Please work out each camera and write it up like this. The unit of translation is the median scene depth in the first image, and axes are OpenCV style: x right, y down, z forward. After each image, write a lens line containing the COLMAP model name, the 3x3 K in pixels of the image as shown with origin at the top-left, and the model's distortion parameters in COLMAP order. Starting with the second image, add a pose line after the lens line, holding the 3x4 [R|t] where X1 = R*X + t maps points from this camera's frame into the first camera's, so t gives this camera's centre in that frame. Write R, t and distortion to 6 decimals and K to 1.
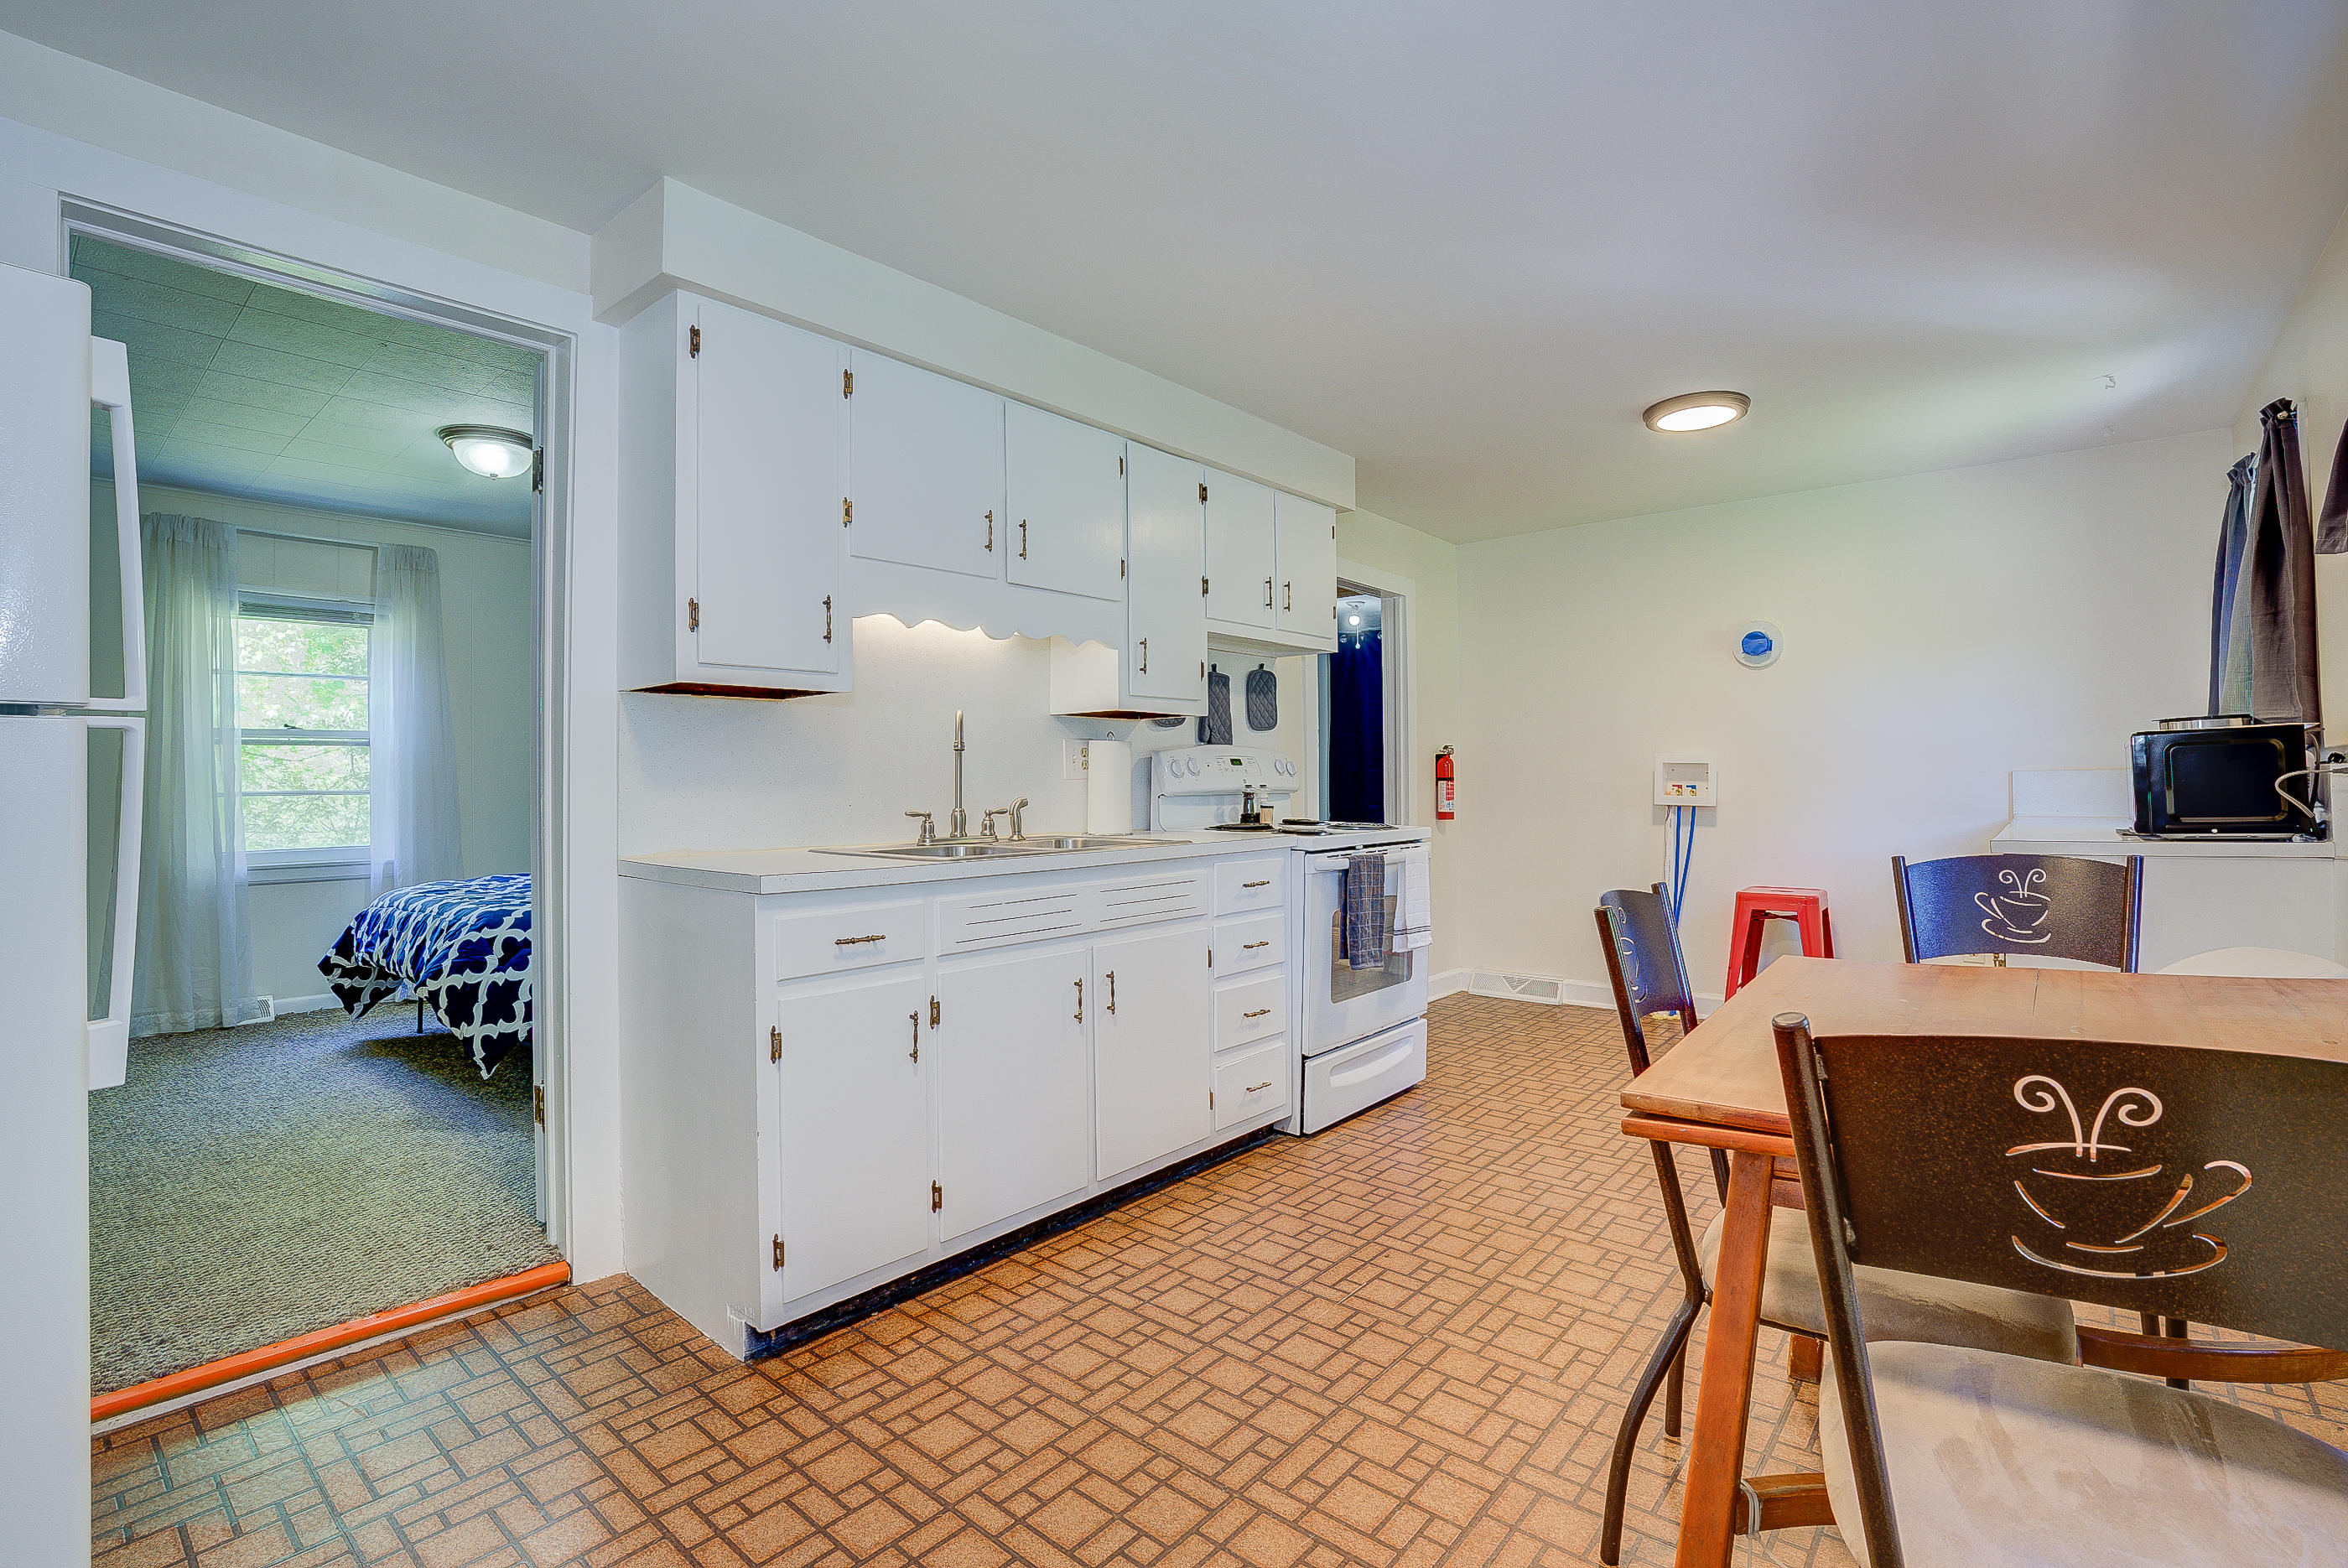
lens RADIAL K [[1067.9, 0, 1172.5], [0, 1067.9, 766.1], [0, 0, 1]] dist [-0.077090, 0.029016]
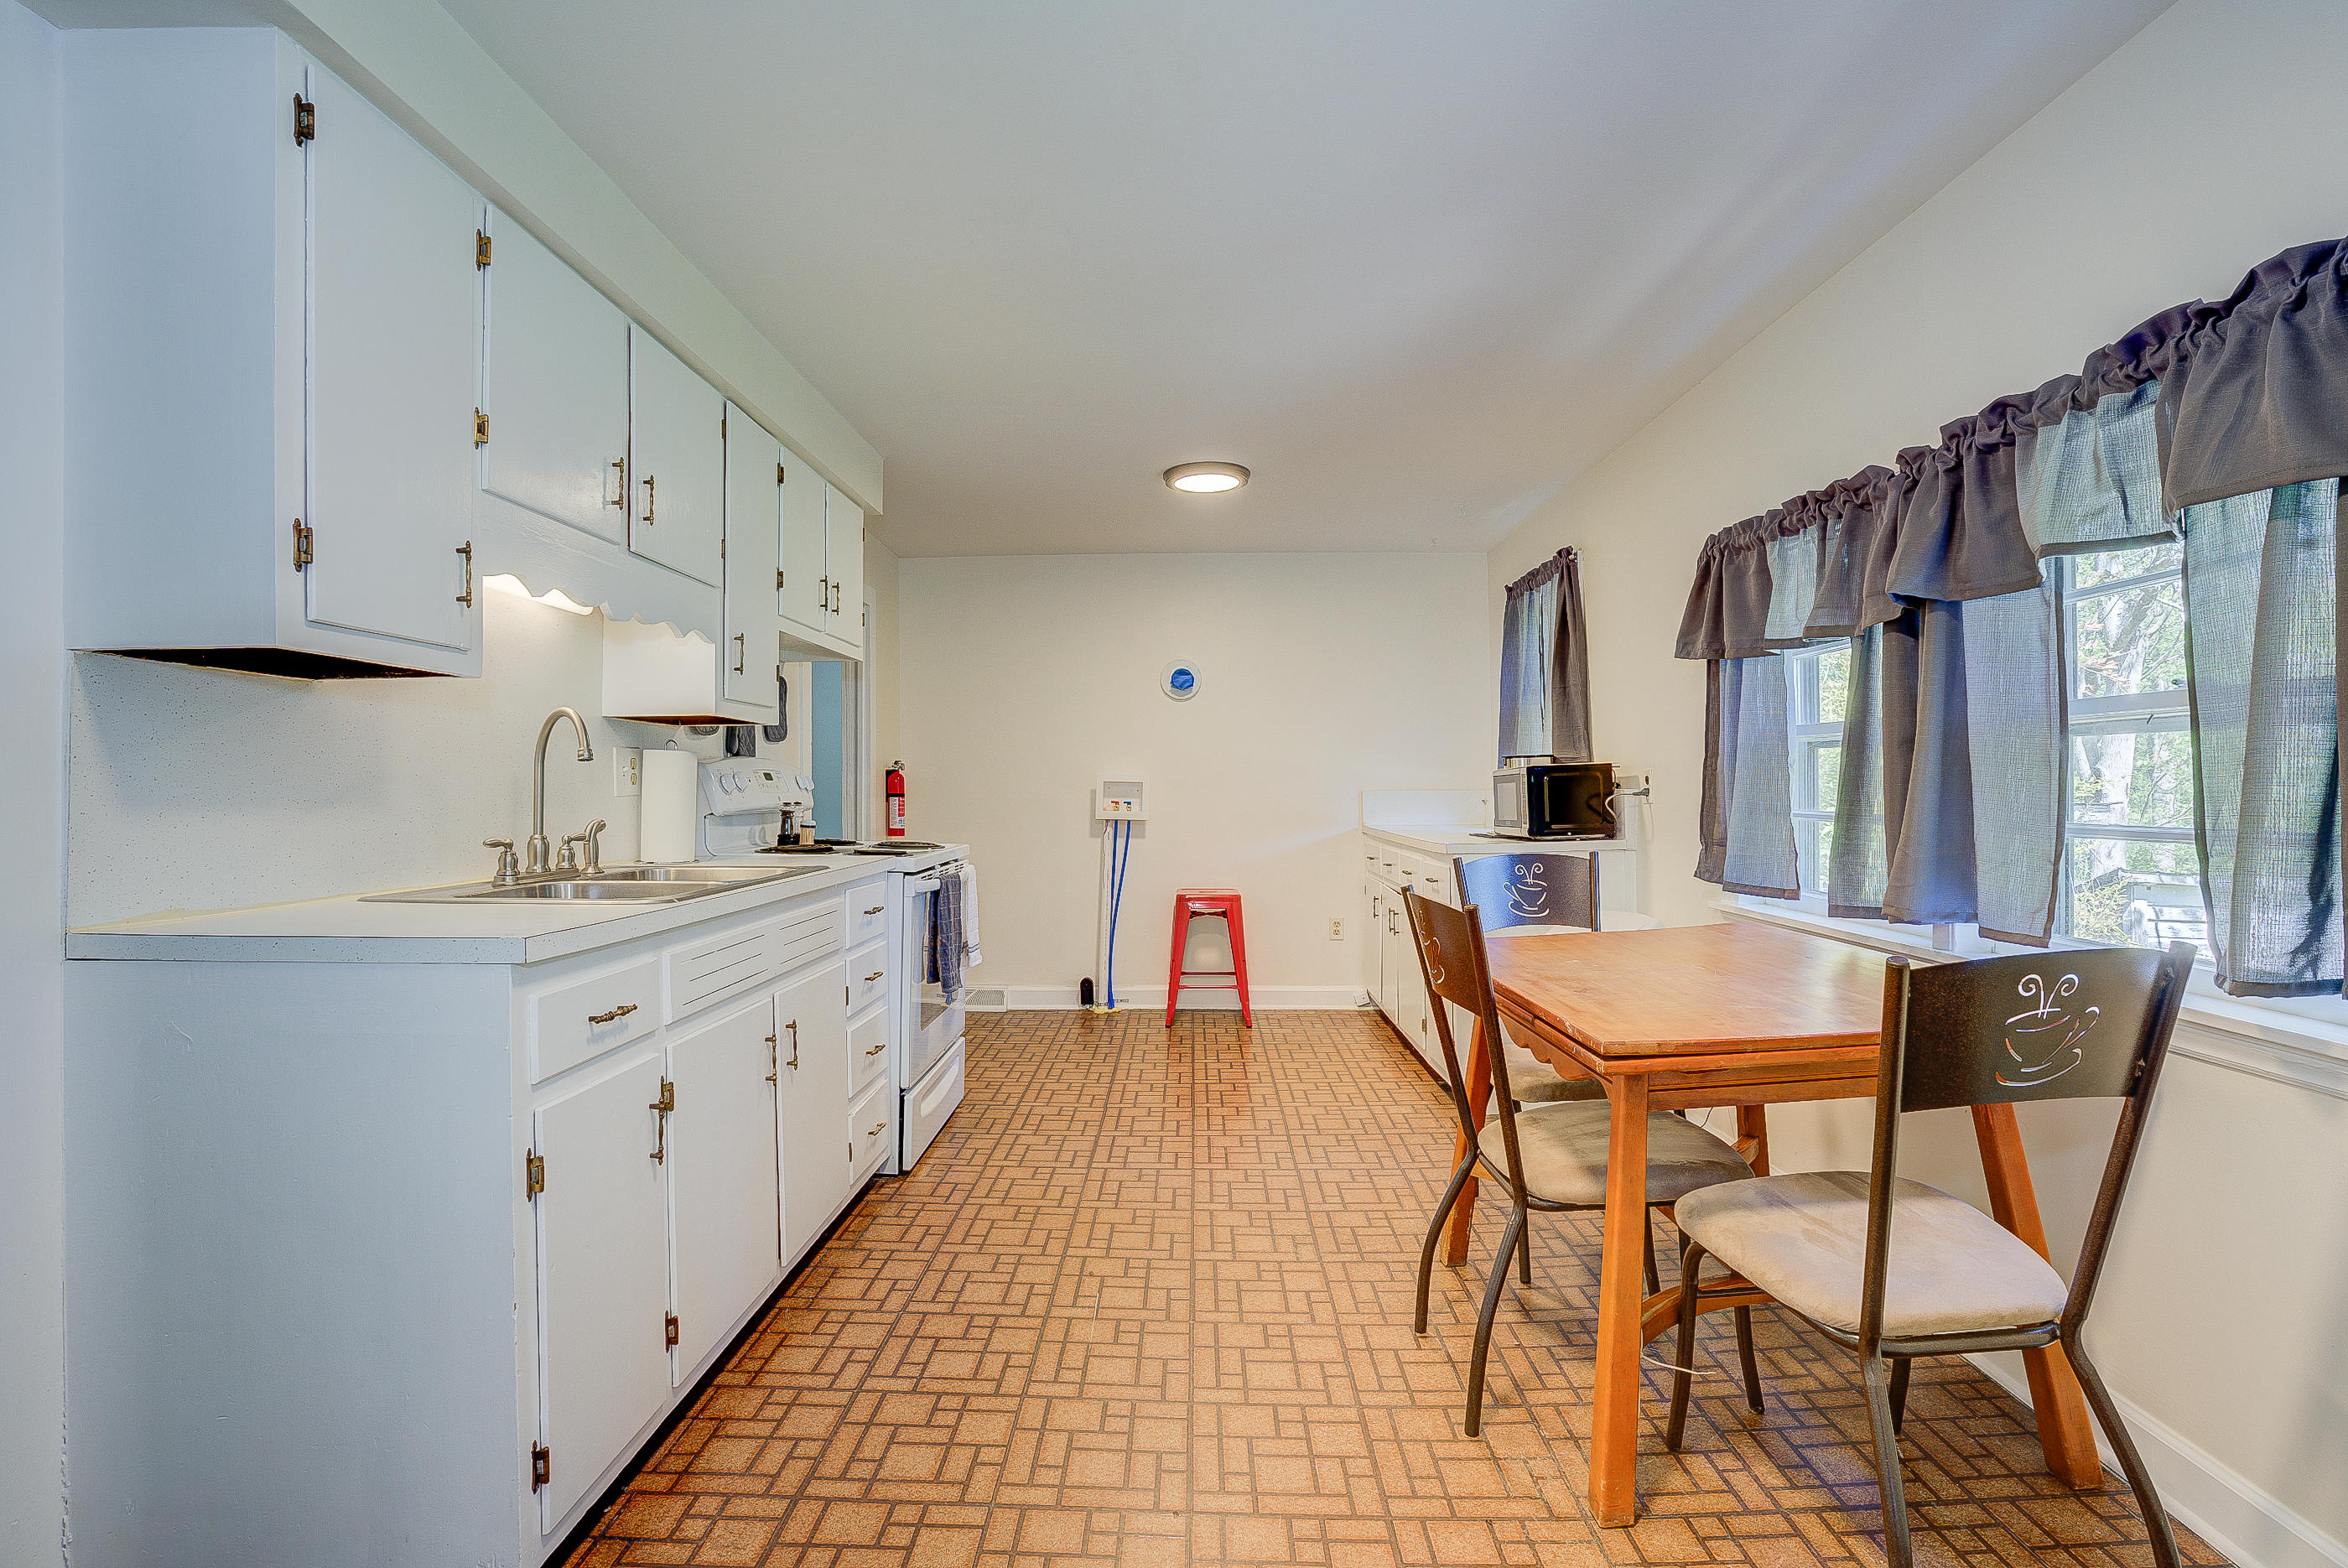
lens RADIAL K [[1077.6, 0, 1174.0], [0, 1077.6, 784.0], [0, 0, 1]] dist [-0.084515, 0.031626]
pose [[0.778482, 0.008187, 0.627614, -0.319499], [-0.010389, 0.999946, -0.000159, -0.001537], [-0.627581, -0.006397, 0.778525, 0.123637]]
